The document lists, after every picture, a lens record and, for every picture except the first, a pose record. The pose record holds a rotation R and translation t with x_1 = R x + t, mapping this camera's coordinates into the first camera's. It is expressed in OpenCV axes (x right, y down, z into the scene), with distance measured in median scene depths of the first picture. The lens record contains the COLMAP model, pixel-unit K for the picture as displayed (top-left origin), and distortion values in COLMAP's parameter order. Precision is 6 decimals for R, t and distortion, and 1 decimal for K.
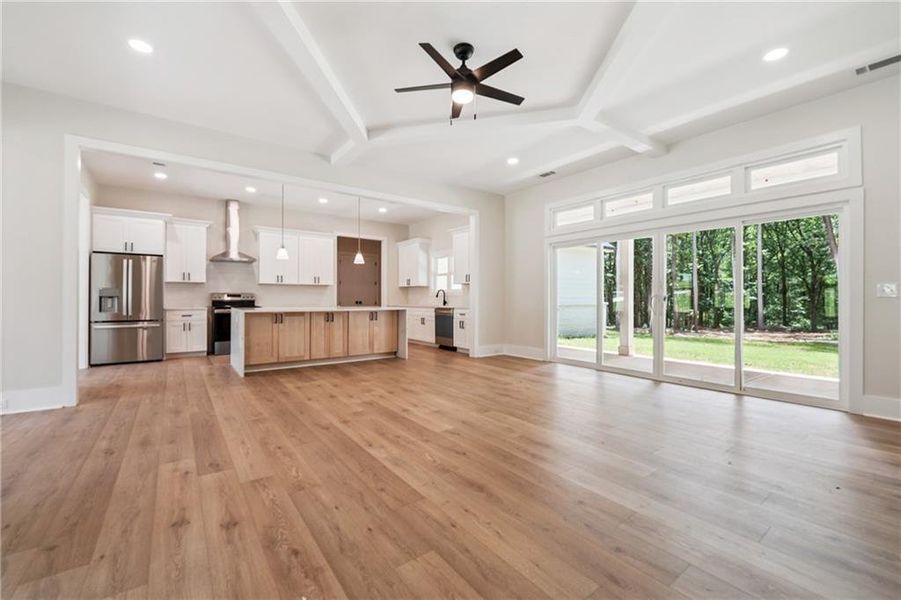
lens RADIAL K [[371.6, 0, 450.5], [0, 371.6, 300.0], [0, 0, 1]] dist [-0.008082, -0.000183]
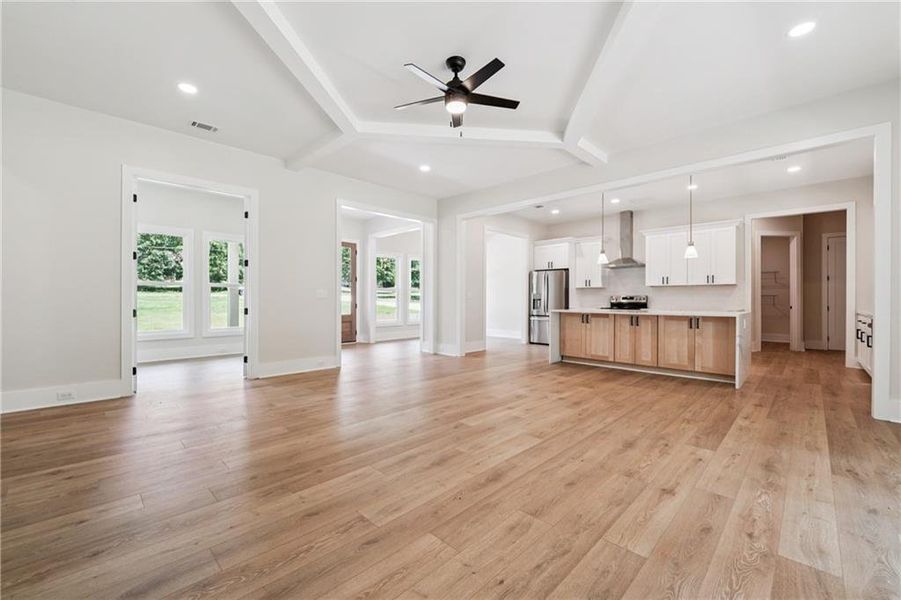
lens RADIAL K [[368.9, 0, 450.8], [0, 368.9, 301.5], [0, 0, 1]] dist [-0.013693, 0.000023]
pose [[0.153998, 0.002934, -0.988067, 0.905531], [-0.006589, 0.999976, 0.001942, -0.000916], [0.988049, 0.006212, 0.154014, 0.706212]]
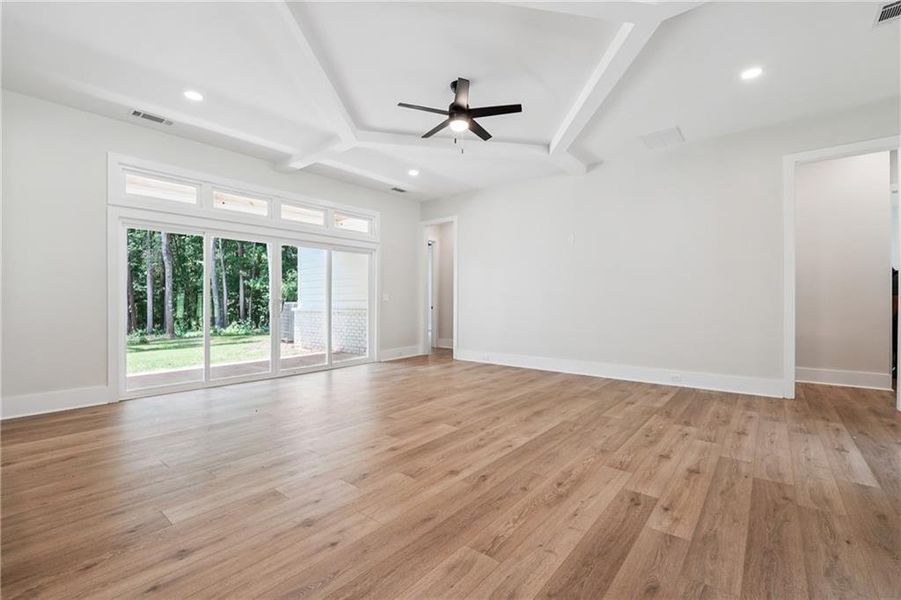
lens RADIAL K [[389.0, 0, 453.6], [0, 389.0, 301.7], [0, 0, 1]] dist [0.000071, -0.000081]
pose [[-0.243286, -0.002872, 0.969950, -0.969998], [0.006030, 0.999972, 0.004473, -0.009513], [-0.969936, 0.006937, -0.243262, 1.121259]]
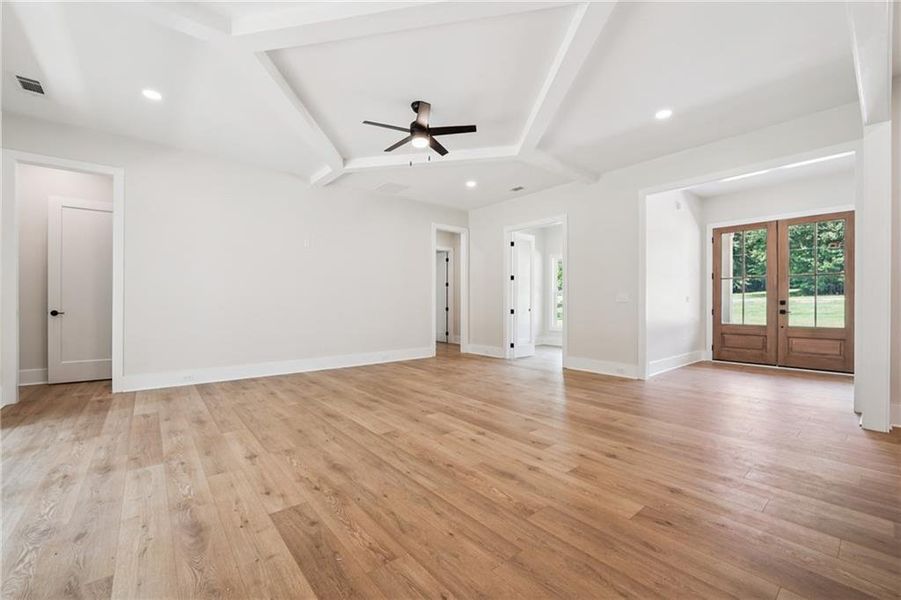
lens RADIAL K [[368.9, 0, 450.8], [0, 368.9, 301.5], [0, 0, 1]] dist [-0.013693, 0.000023]
pose [[-0.998413, -0.004566, -0.056122, -0.001018], [-0.004638, 0.999989, 0.001165, -0.009483], [0.056116, 0.001424, -0.998423, 1.930811]]
